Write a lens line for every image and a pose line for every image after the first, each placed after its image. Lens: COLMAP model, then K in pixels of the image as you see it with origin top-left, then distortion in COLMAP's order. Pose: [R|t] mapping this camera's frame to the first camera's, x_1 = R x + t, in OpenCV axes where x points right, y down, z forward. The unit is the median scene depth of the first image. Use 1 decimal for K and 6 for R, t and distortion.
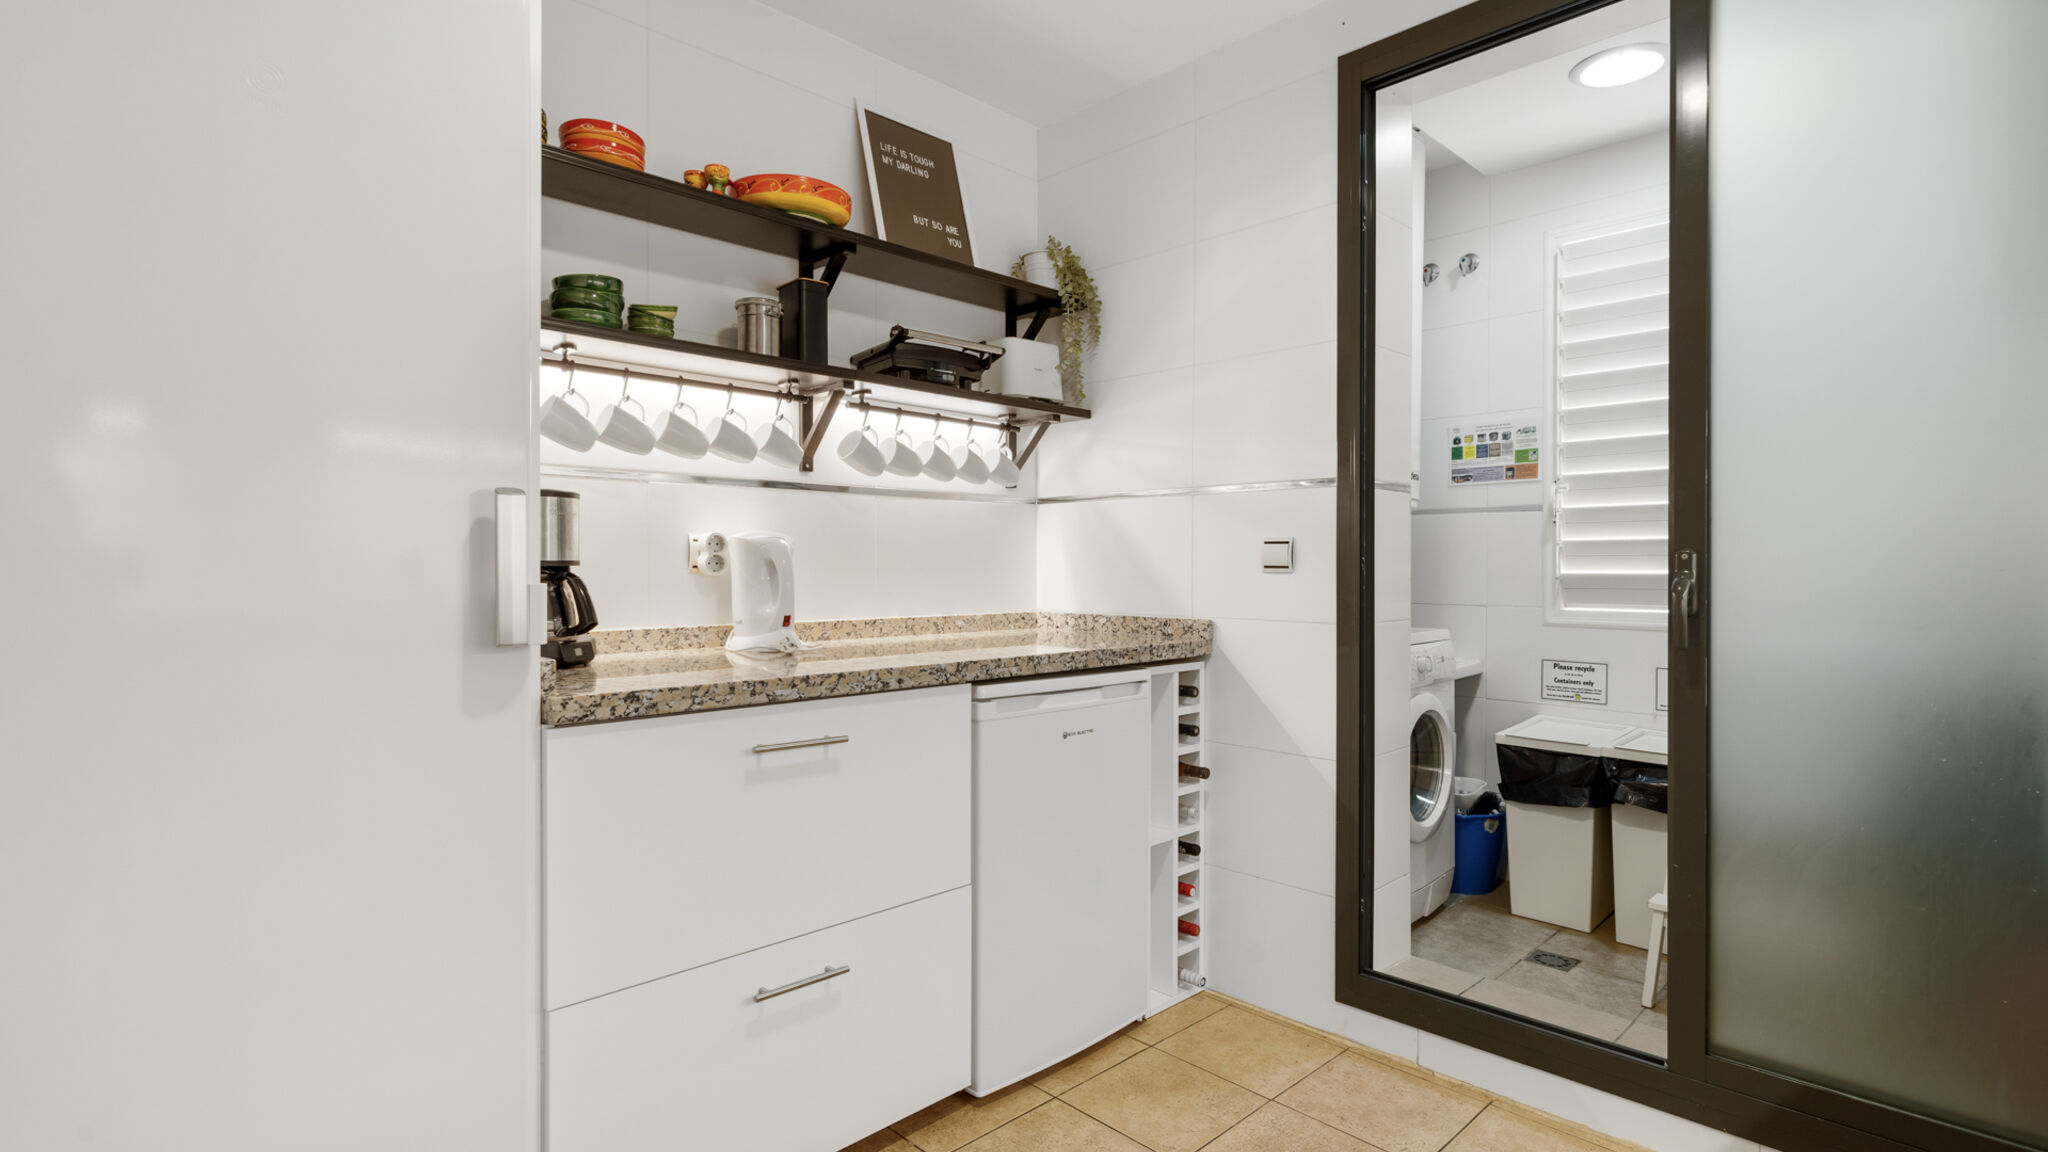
lens RADIAL K [[996.4, 0, 1034.0], [0, 996.4, 576.9], [0, 0, 1]] dist [0.019599, 0.000217]
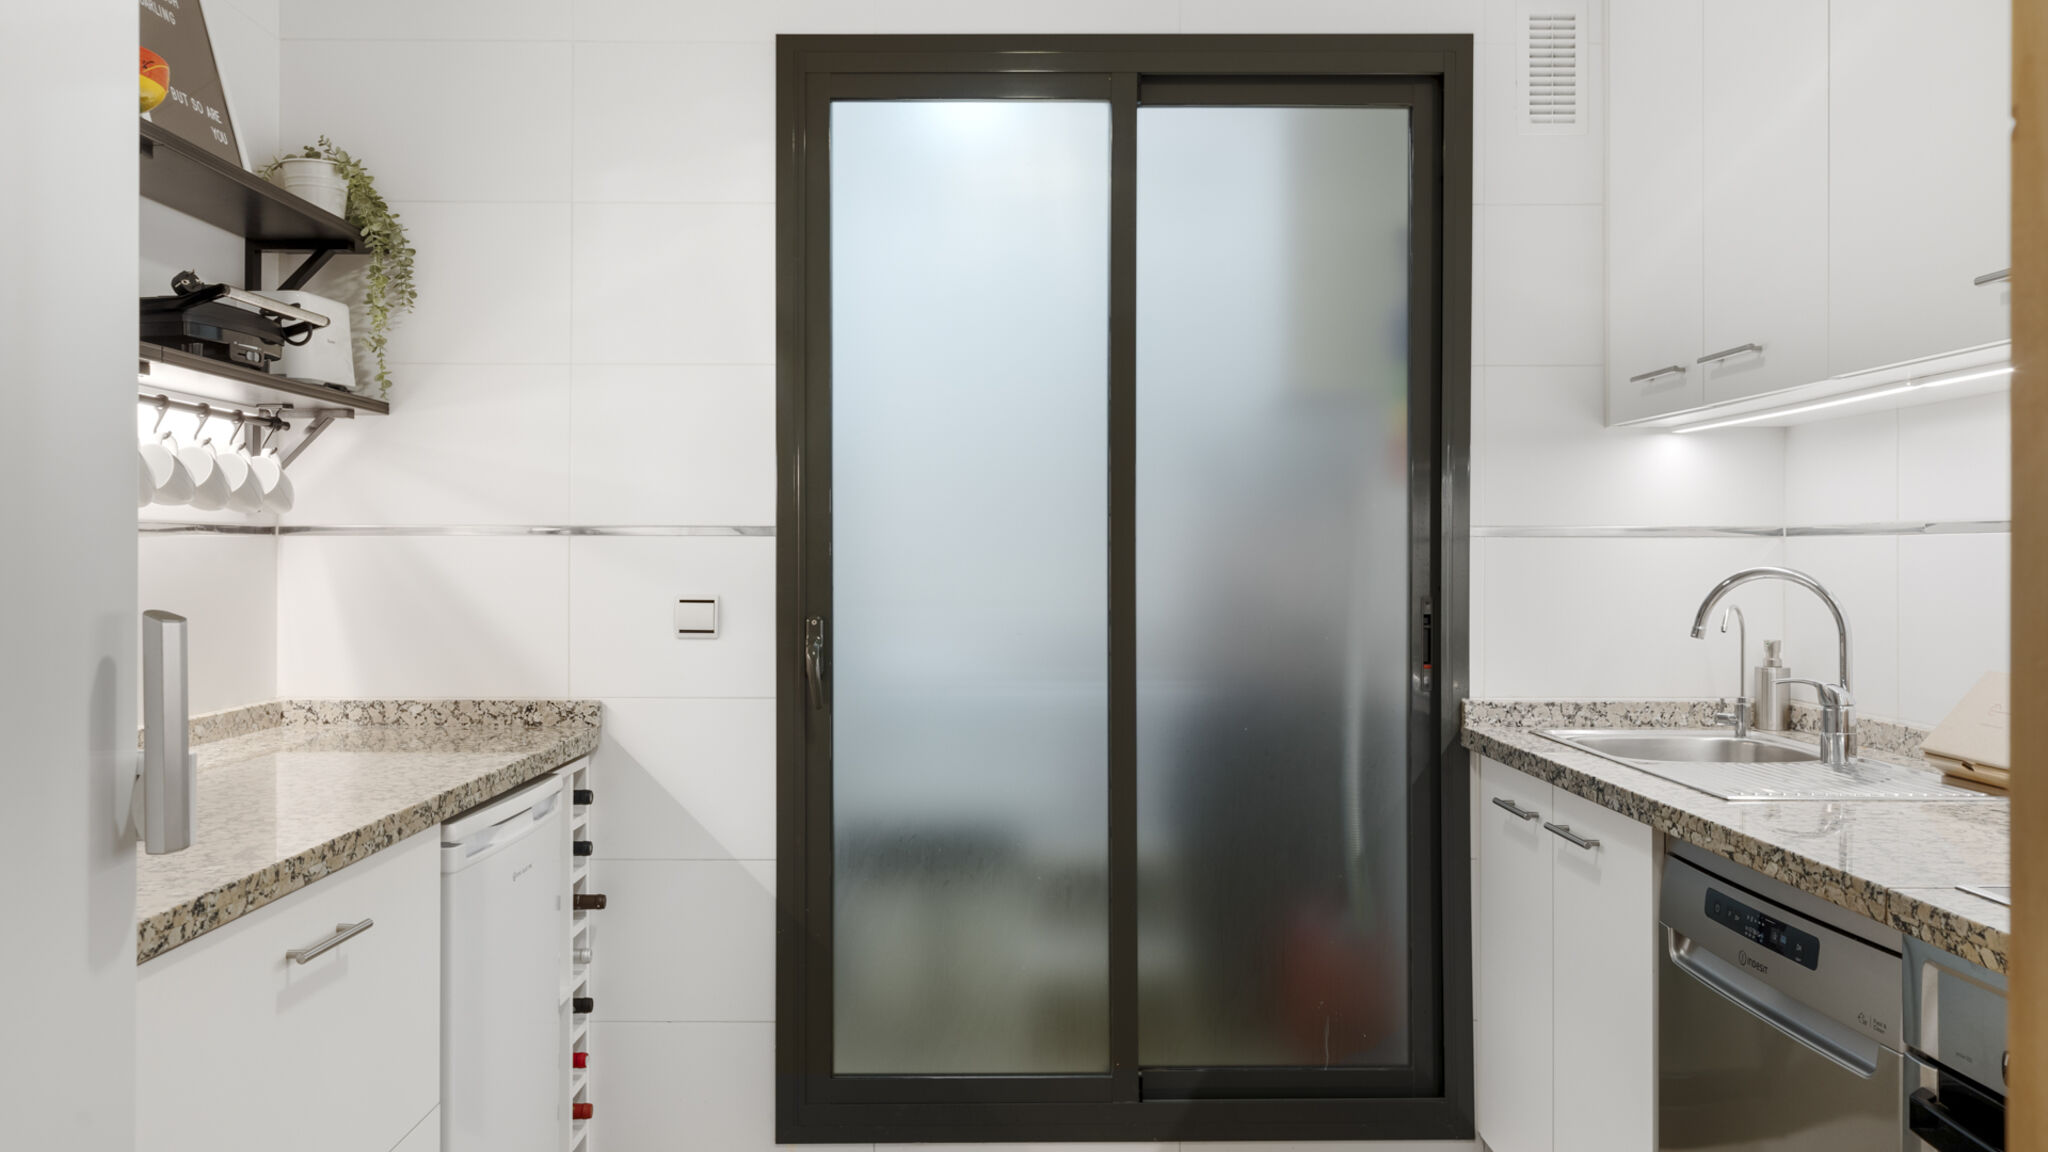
lens RADIAL K [[1536.2, 0, 1019.9], [0, 1536.2, 568.6], [0, 0, 1]] dist [0.034239, 0.008522]
pose [[0.706139, -0.005257, 0.708054, -0.427716], [0.004650, 0.999985, 0.002787, -0.059285], [-0.708058, 0.001324, 0.706153, -0.063194]]
